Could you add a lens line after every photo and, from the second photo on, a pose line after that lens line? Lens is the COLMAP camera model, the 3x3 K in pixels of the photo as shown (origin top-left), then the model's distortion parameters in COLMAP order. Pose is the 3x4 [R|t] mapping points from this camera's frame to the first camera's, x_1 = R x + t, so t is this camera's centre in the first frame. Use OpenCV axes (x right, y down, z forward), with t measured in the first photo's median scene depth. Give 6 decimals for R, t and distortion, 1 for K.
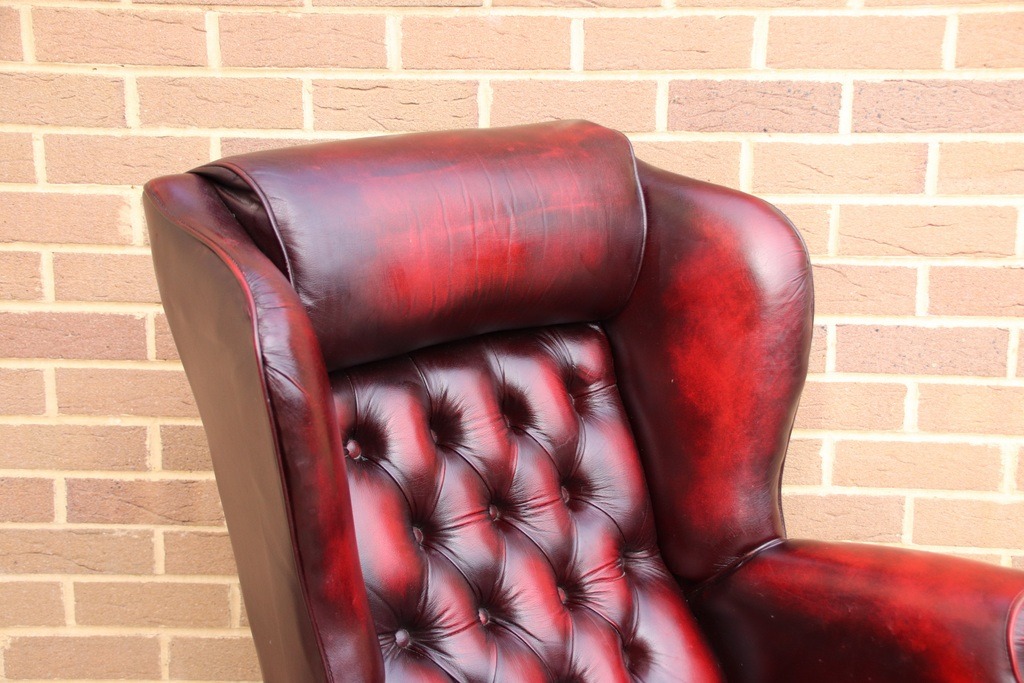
lens RADIAL K [[1501.6, 0, 523.7], [0, 1501.6, 354.8], [0, 0, 1]] dist [0.224653, 0.000000]
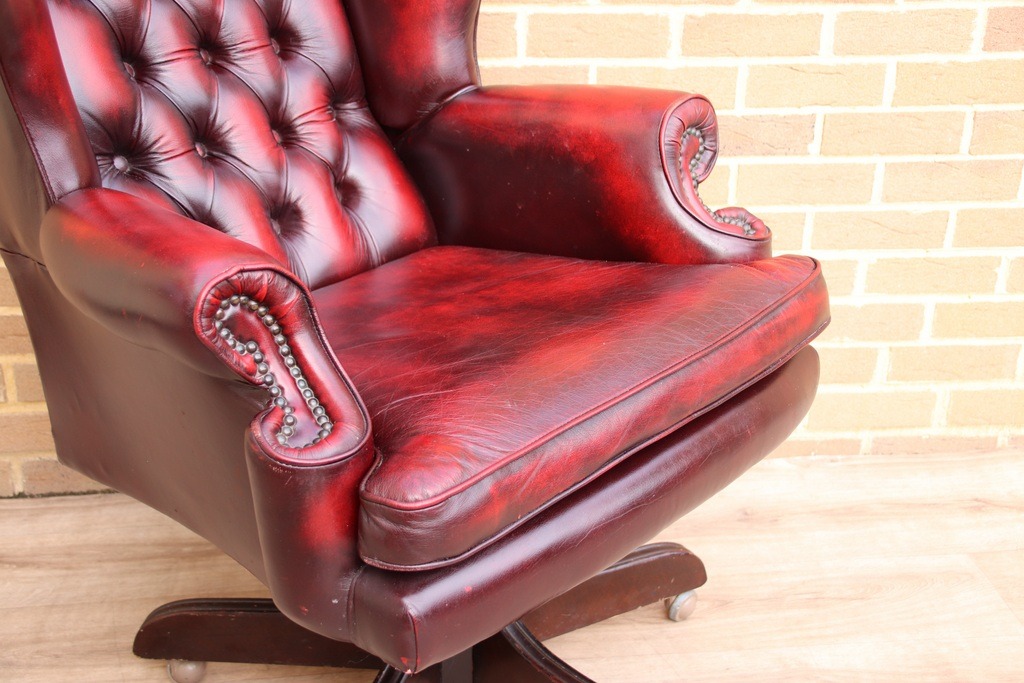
lens RADIAL K [[1375.8, 0, 516.5], [0, 1375.8, 352.1], [0, 0, 1]] dist [0.186634, 0.000000]
pose [[0.985957, -0.048058, 0.159937, 0.024859], [0.018355, 0.983082, 0.182242, 0.116603], [-0.165989, -0.176747, 0.970159, -0.019825]]
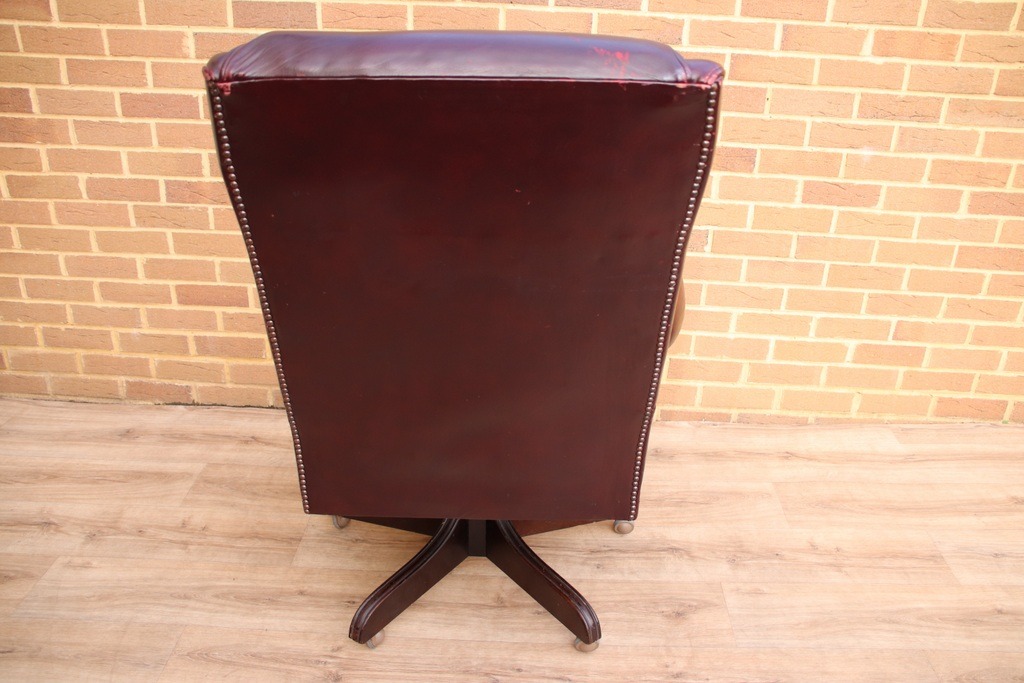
lens RADIAL K [[860.5, 0, 516.8], [0, 860.5, 348.7], [0, 0, 1]] dist [-0.129790, 0.119704]
pose [[0.998929, 0.018891, 0.042239, 0.126902], [-0.027298, 0.977678, 0.208330, 0.058894], [-0.037361, -0.209260, 0.977146, -0.144879]]
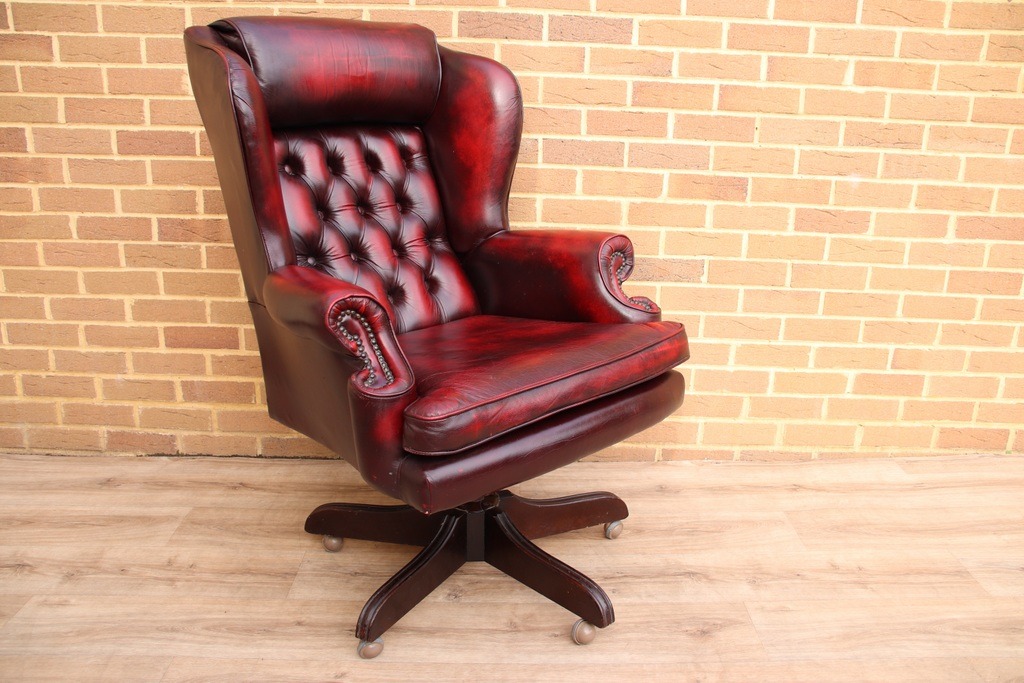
lens RADIAL K [[860.5, 0, 513.0], [0, 860.5, 348.3], [0, 0, 1]] dist [-0.129790, 0.119704]
pose [[0.997224, 0.006278, 0.074188, 0.086190], [-0.011318, 0.997641, 0.067705, 0.181988], [-0.073588, -0.068356, 0.994943, -0.138018]]
